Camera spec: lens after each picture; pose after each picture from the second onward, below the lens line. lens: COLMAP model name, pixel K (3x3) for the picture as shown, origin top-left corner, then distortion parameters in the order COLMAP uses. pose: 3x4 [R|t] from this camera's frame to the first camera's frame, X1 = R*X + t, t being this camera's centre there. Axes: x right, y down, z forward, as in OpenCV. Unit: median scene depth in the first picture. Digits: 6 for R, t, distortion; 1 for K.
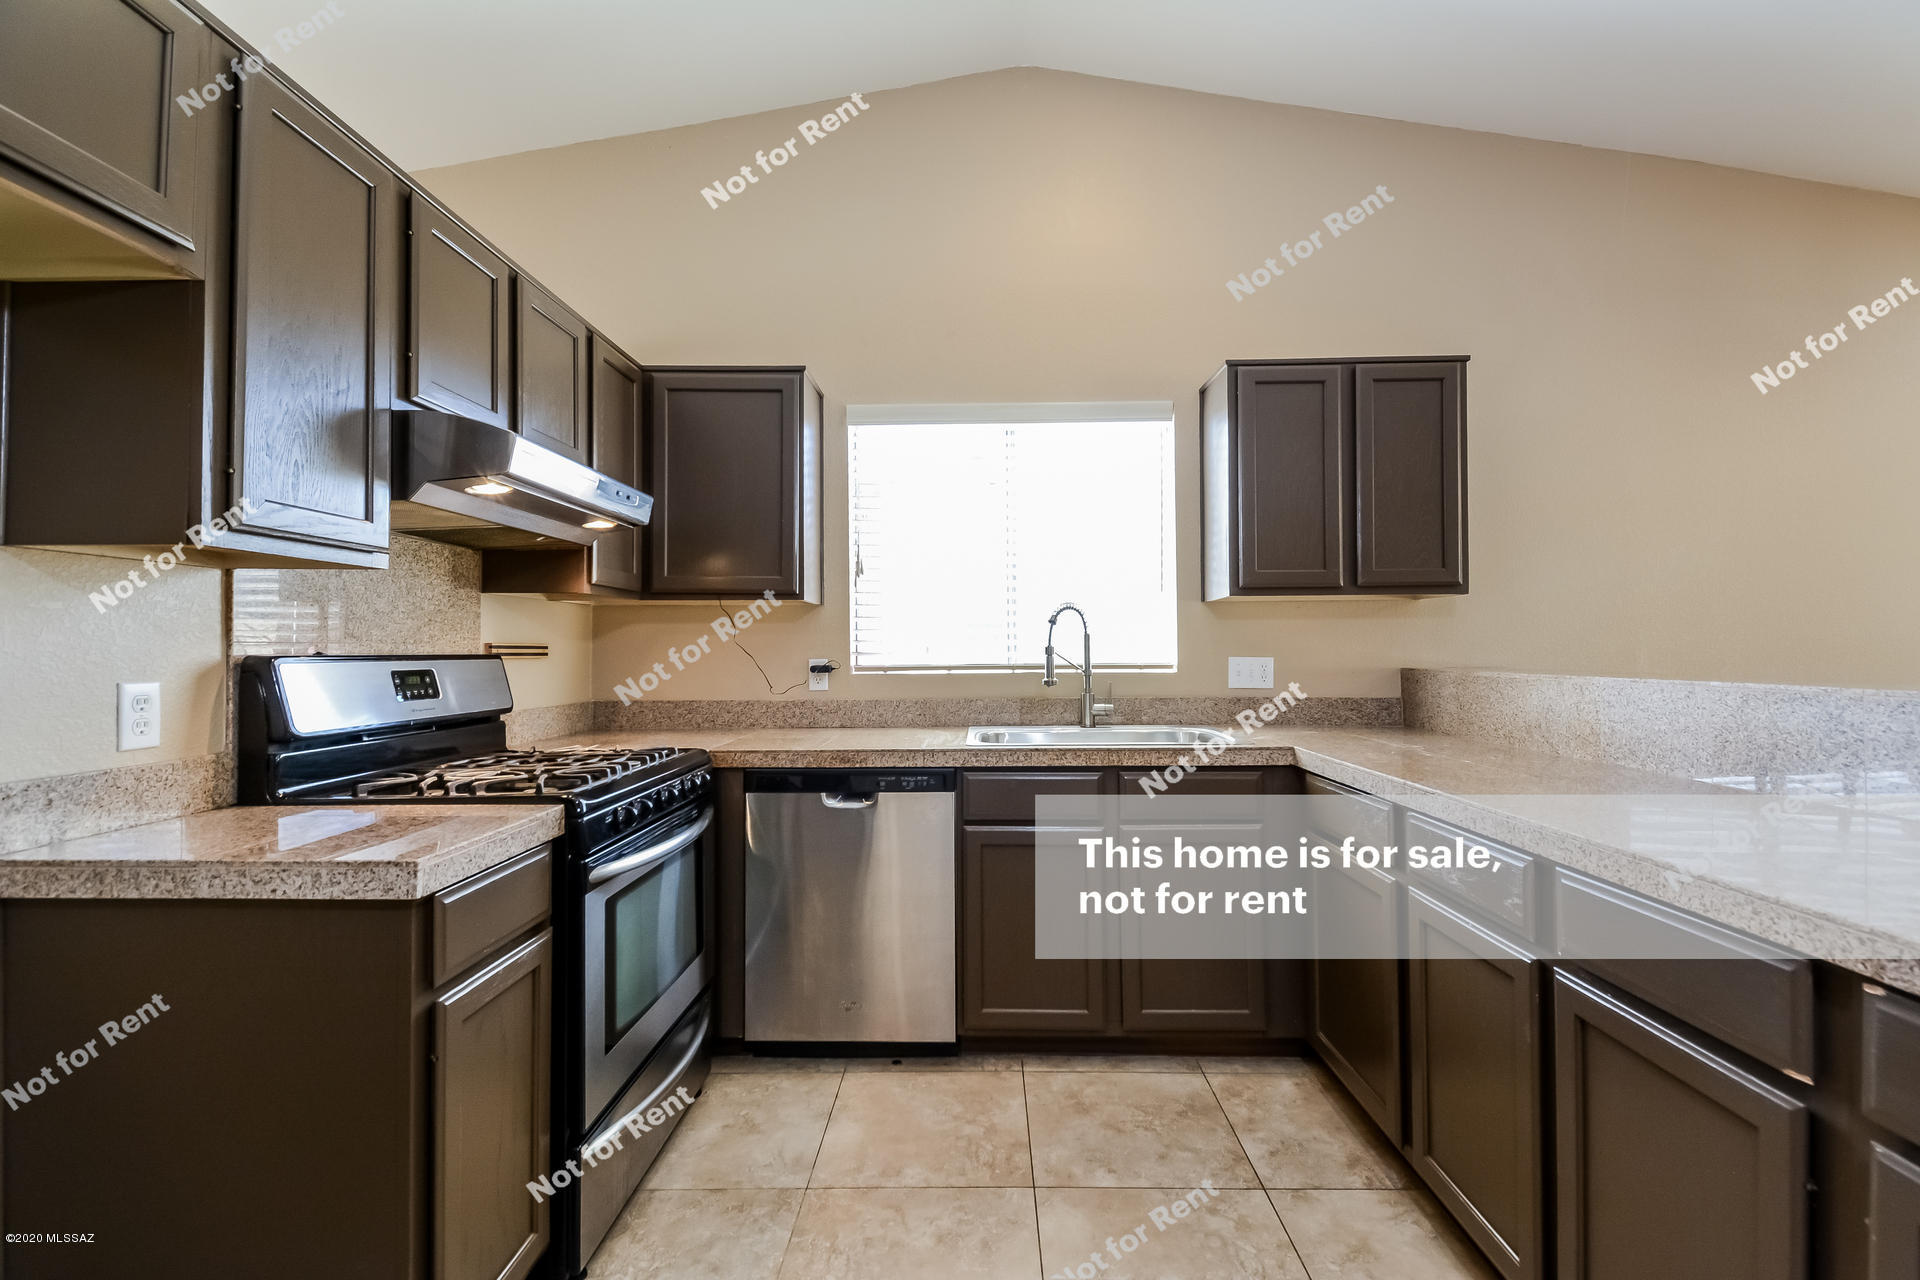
lens RADIAL K [[841.2, 0, 967.6], [0, 841.2, 632.9], [0, 0, 1]] dist [0.027476, -0.006520]
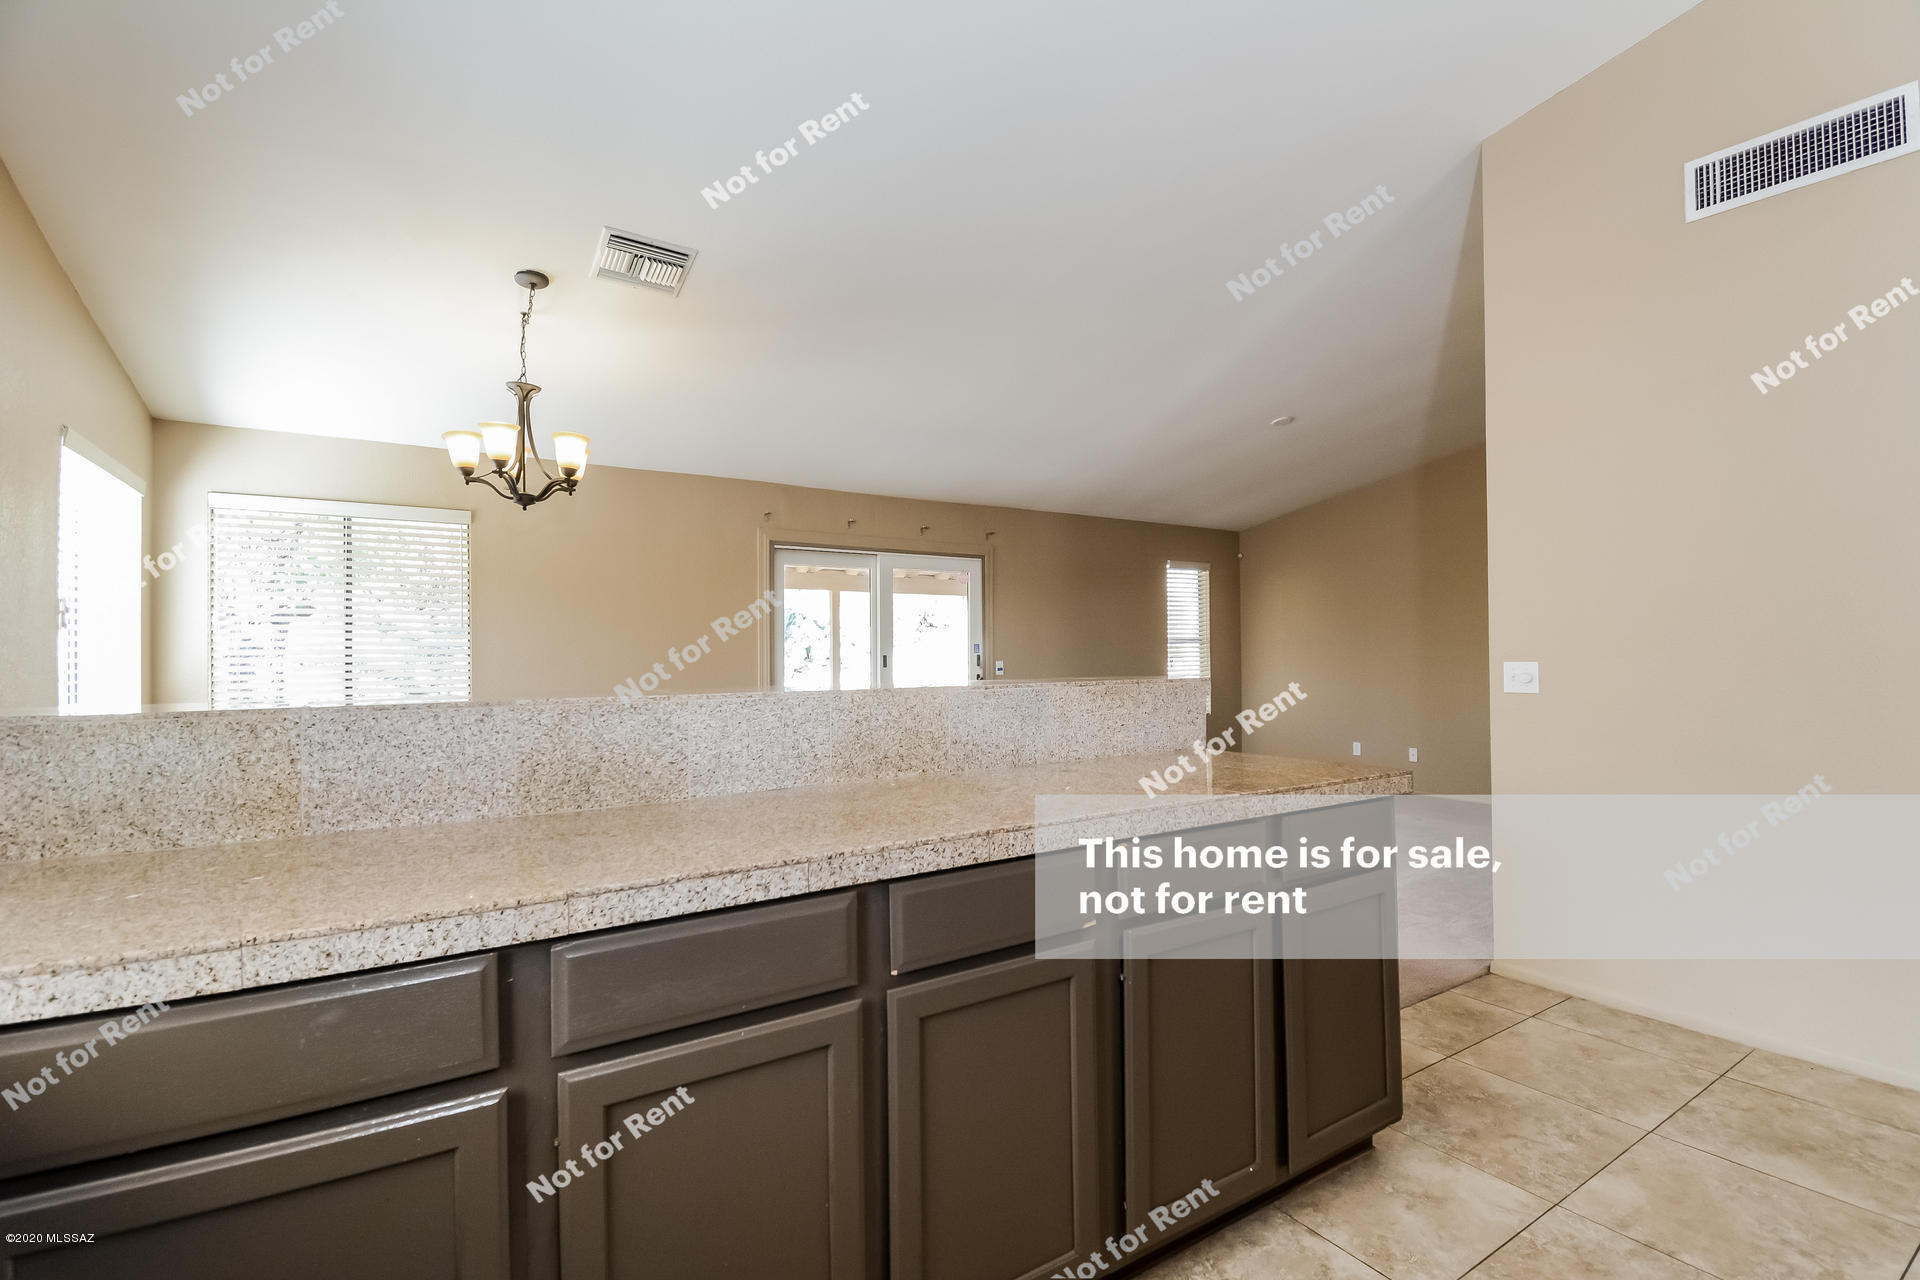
lens RADIAL K [[841.2, 0, 960.7], [0, 841.2, 655.8], [0, 0, 1]] dist [0.027476, -0.006520]
pose [[-0.554735, 0.003384, 0.832020, -0.090239], [-0.007783, 0.999927, -0.009256, 0.011350], [-0.831991, -0.011610, -0.554668, 0.829554]]
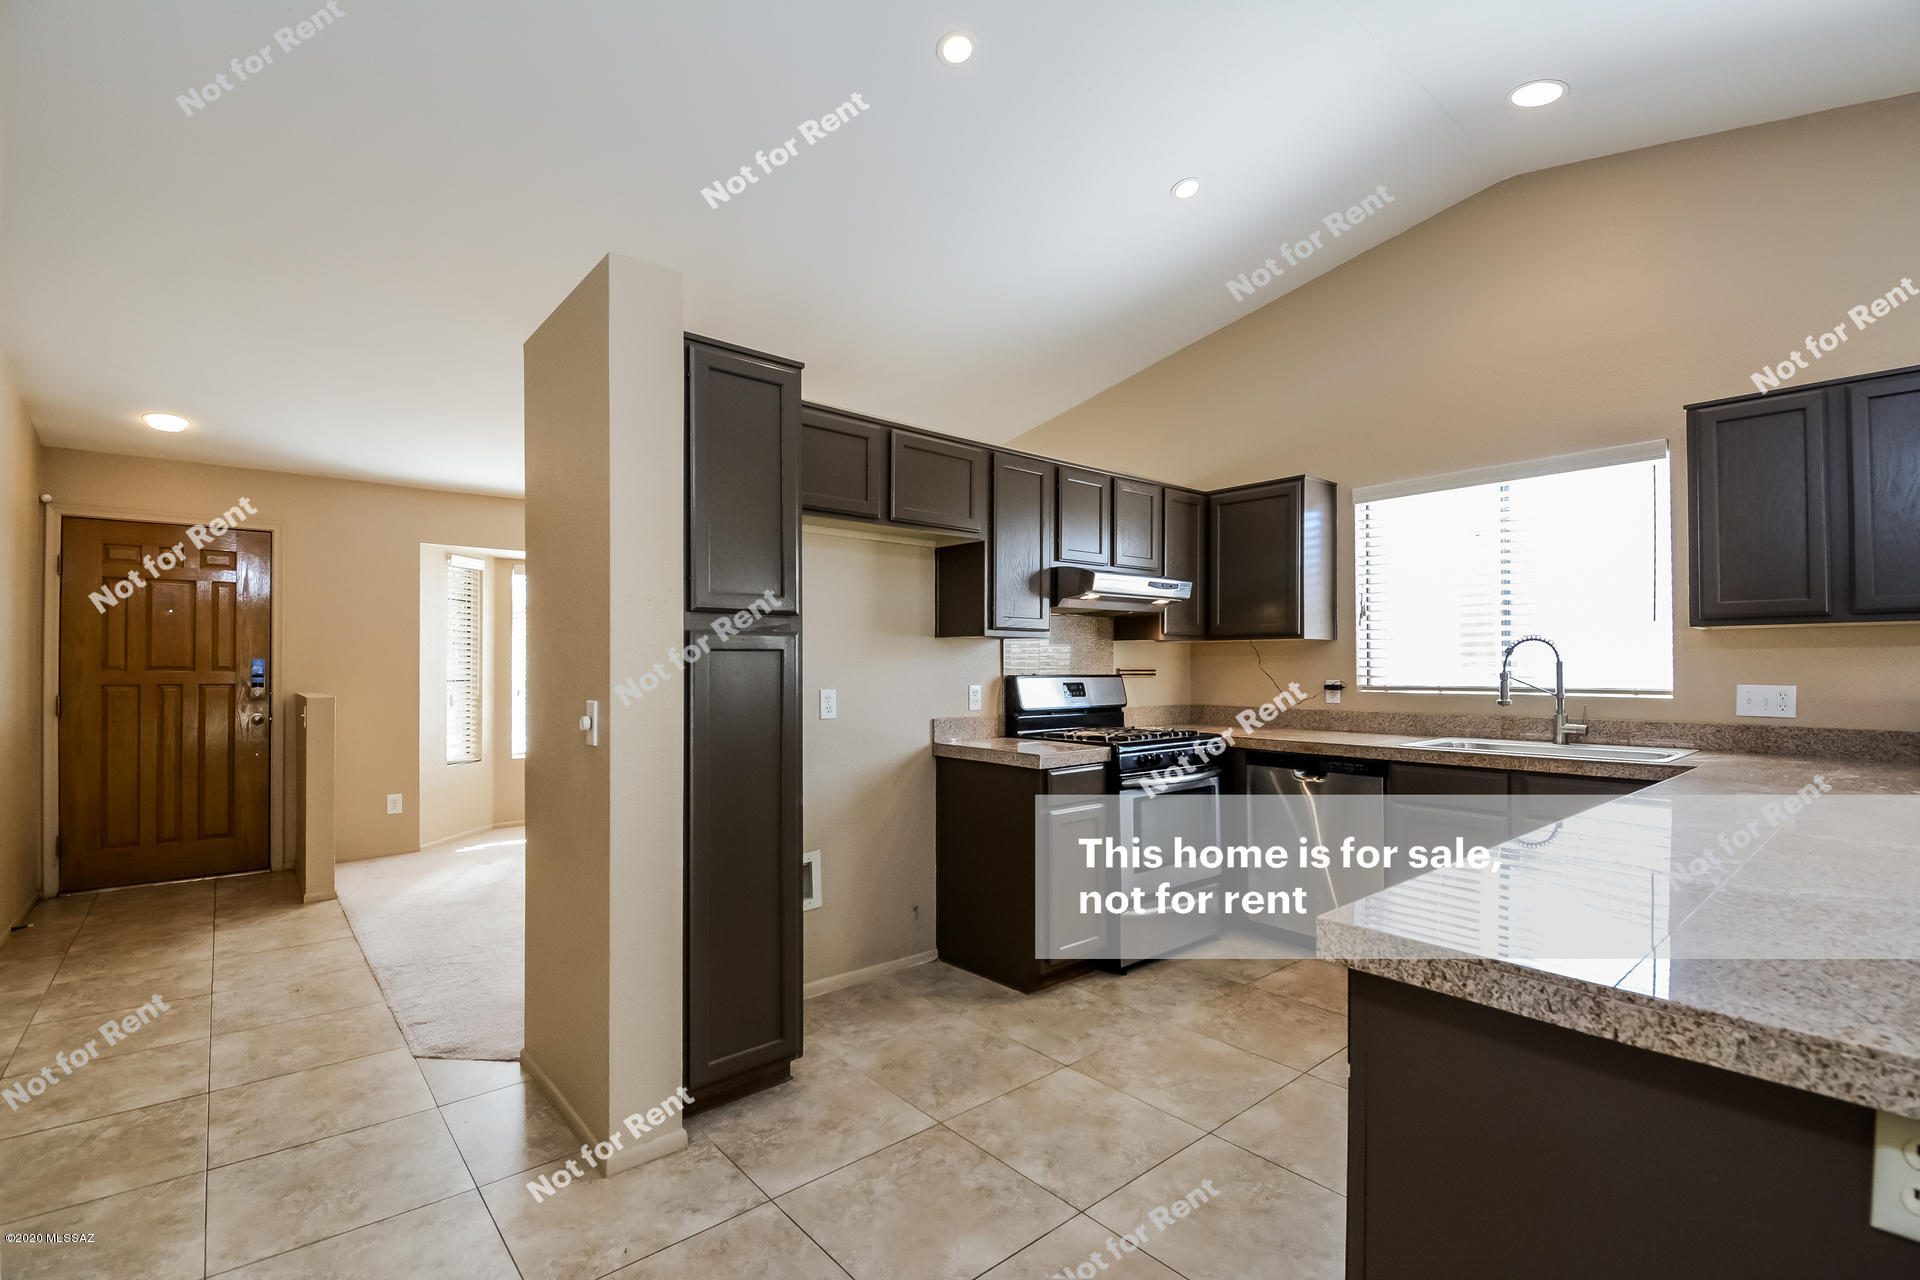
lens RADIAL K [[841.2, 0, 969.2], [0, 841.2, 647.9], [0, 0, 1]] dist [0.027476, -0.006520]
pose [[0.674654, -0.012247, -0.738033, 0.589257], [0.011791, 0.999914, -0.005815, -0.026640], [0.738040, -0.004779, 0.674740, -0.476907]]
